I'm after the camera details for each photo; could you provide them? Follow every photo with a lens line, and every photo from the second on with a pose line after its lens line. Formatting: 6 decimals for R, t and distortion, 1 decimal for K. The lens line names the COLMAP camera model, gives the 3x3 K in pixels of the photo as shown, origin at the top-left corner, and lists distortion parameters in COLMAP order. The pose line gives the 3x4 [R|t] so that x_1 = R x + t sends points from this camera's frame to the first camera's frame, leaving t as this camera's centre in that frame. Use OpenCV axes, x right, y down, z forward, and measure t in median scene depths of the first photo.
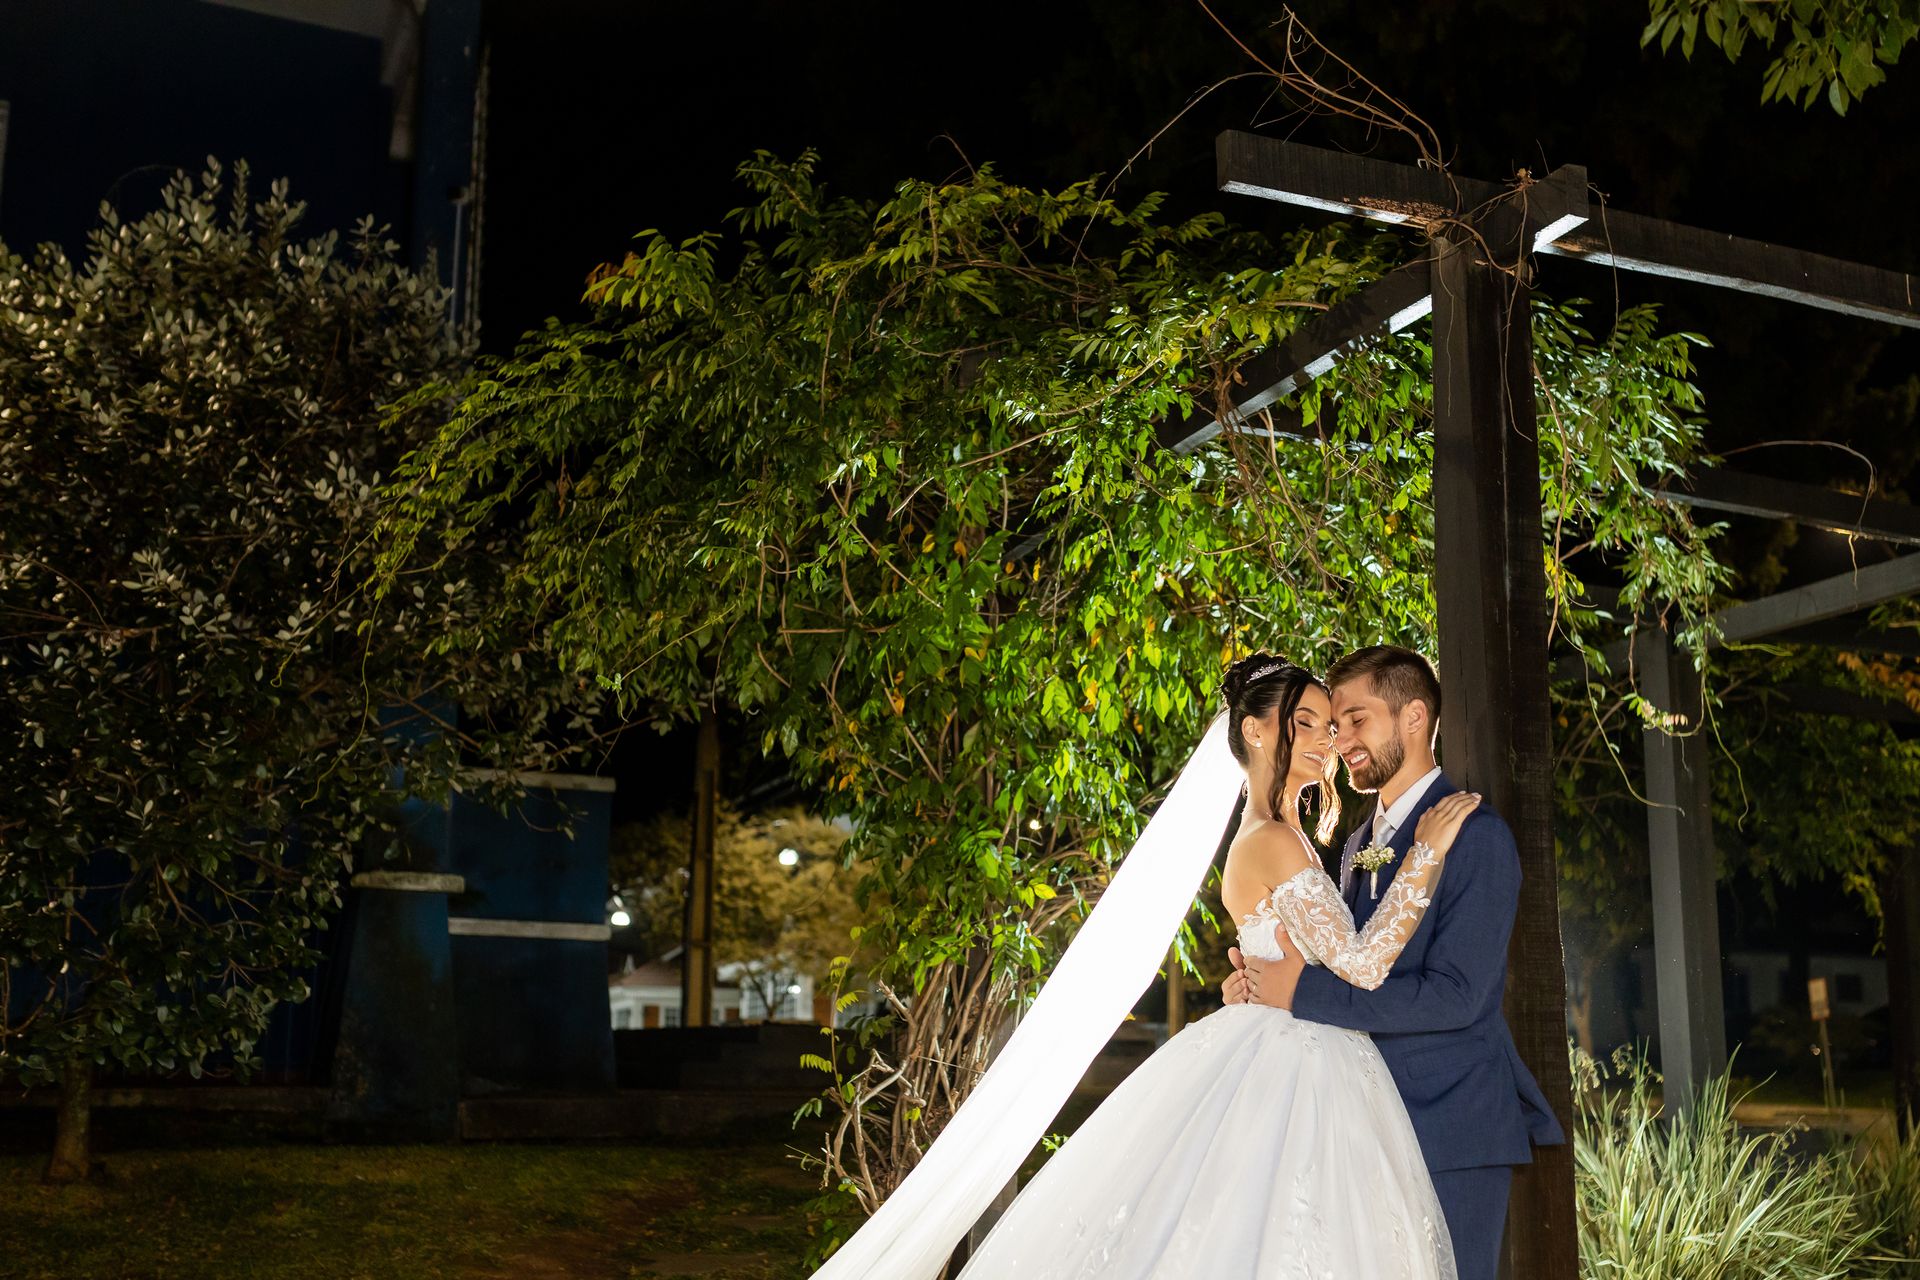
lens RADIAL K [[2176.7, 0, 1075.4], [0, 2176.7, 754.8], [0, 0, 1]] dist [-0.003891, 0.001470]
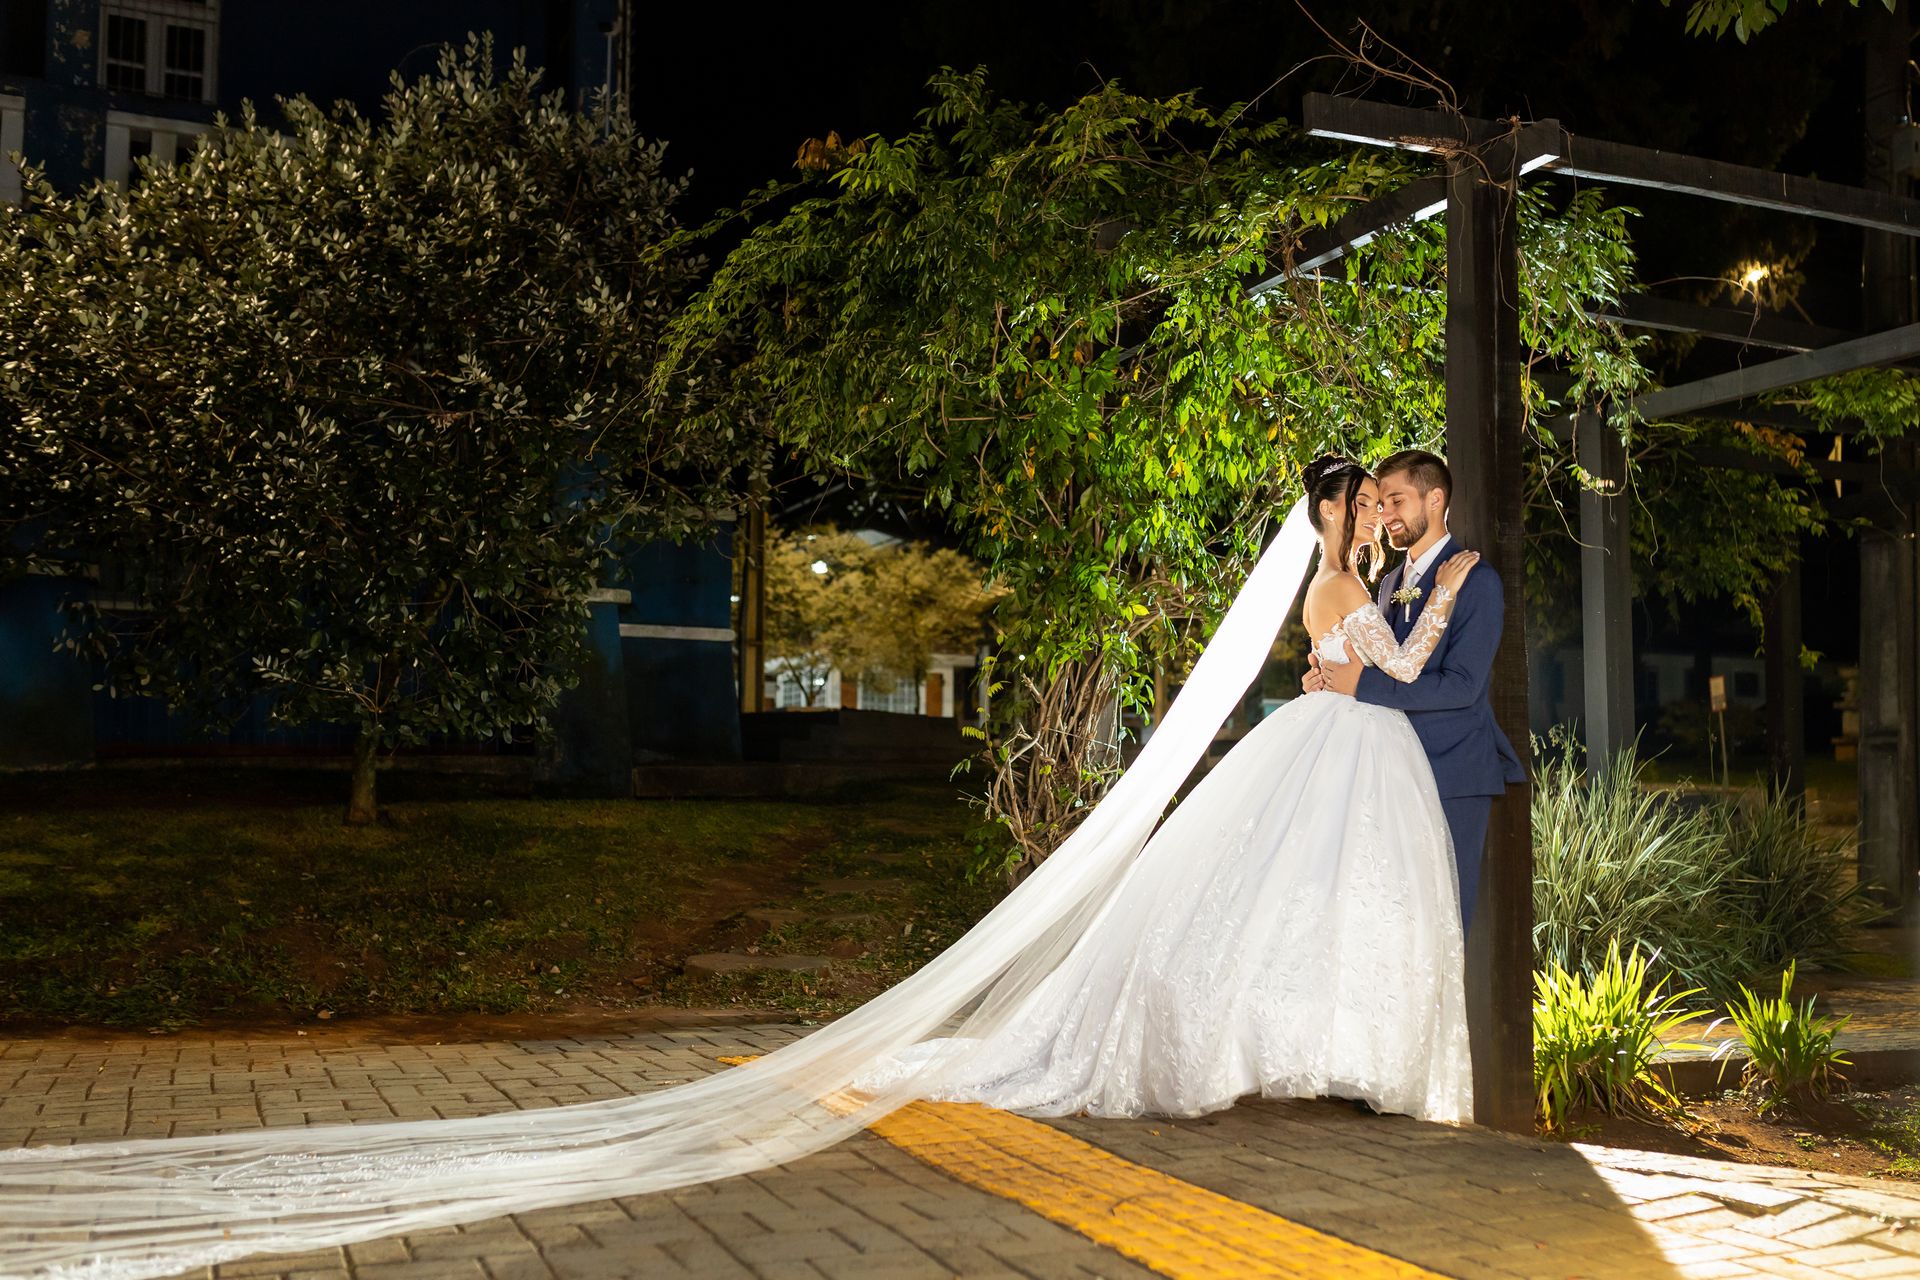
lens RADIAL K [[1961.1, 0, 1019.2], [0, 1961.1, 683.3], [0, 0, 1]] dist [-0.008485, 0.016128]
pose [[0.999850, 0.003786, -0.016886, -0.067391], [-0.001954, 0.994235, 0.107208, -0.022959], [0.017195, -0.107159, 0.994093, -0.229376]]
